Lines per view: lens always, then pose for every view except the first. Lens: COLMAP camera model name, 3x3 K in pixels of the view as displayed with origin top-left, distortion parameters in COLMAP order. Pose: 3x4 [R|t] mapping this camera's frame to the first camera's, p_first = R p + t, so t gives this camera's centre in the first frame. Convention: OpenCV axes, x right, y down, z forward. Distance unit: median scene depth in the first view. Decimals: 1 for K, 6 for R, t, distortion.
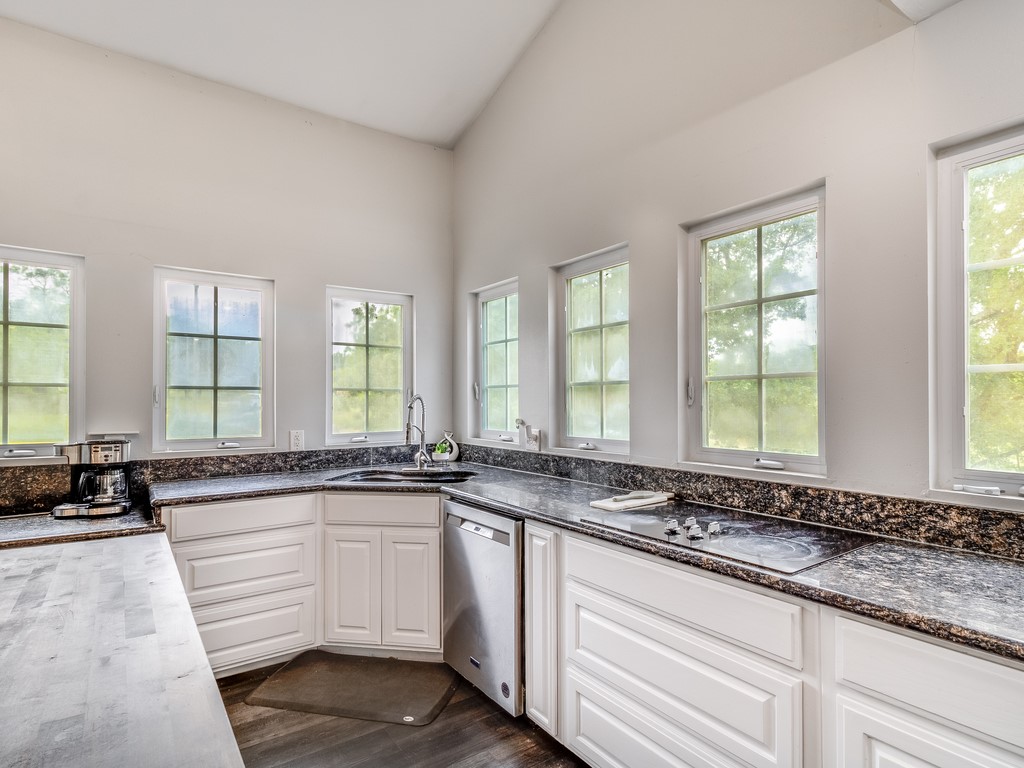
lens RADIAL K [[540.9, 0, 519.5], [0, 540.9, 399.8], [0, 0, 1]] dist [-0.000124, -0.000428]
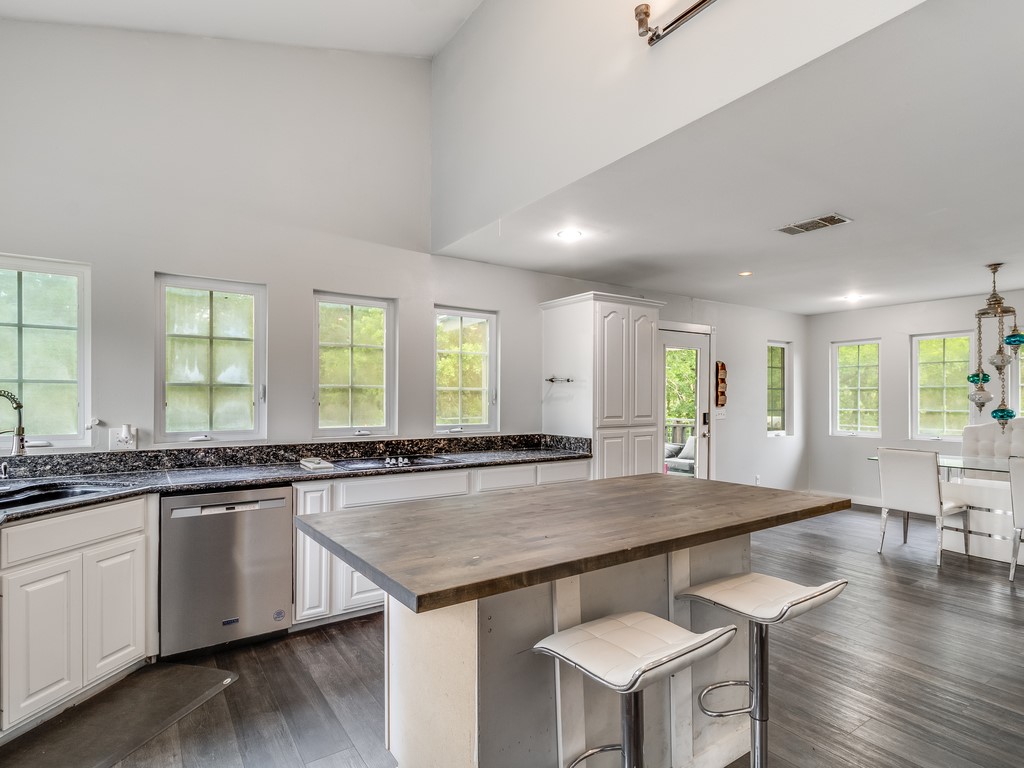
lens RADIAL K [[540.9, 0, 519.5], [0, 540.9, 399.8], [0, 0, 1]] dist [-0.000124, -0.000428]
pose [[0.025718, -0.001431, 0.999668, -1.093912], [-0.006804, 0.999976, 0.001607, -0.004035], [-0.999646, -0.006843, 0.025707, 0.302599]]
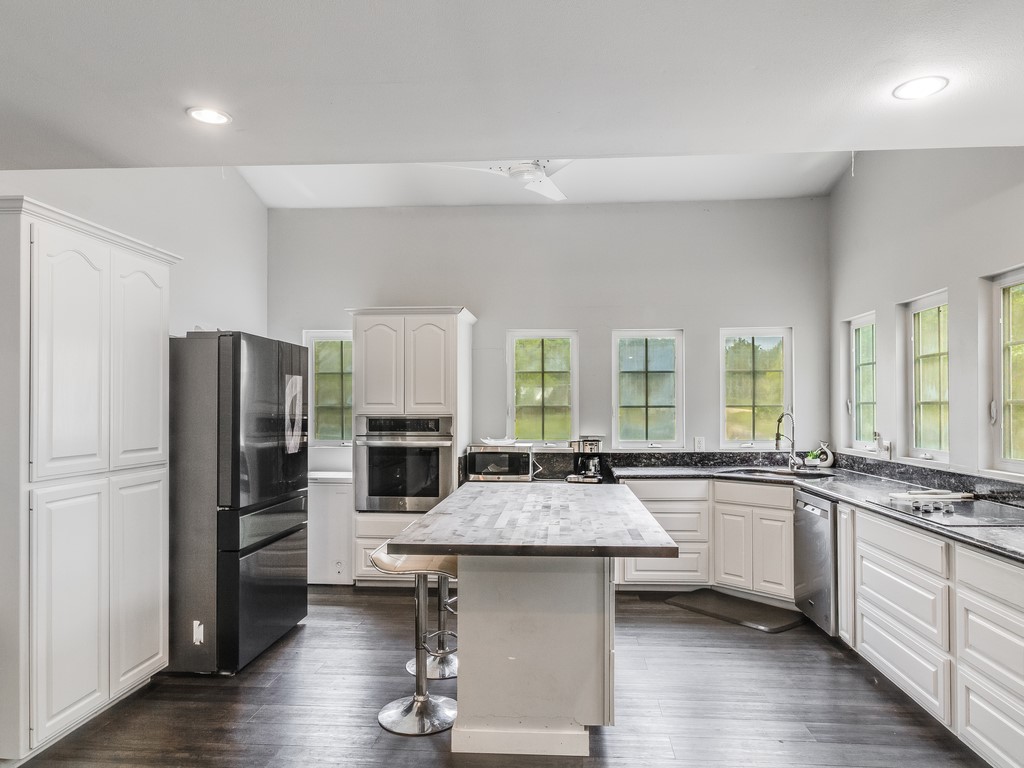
lens RADIAL K [[664.0, 0, 515.9], [0, 664.0, 402.3], [0, 0, 1]] dist [-0.001651, 0.000486]
pose [[0.762224, -0.007977, -0.647264, 0.404072], [0.006816, 0.999968, -0.004298, -0.034746], [0.647277, -0.001136, 0.762254, -0.730463]]
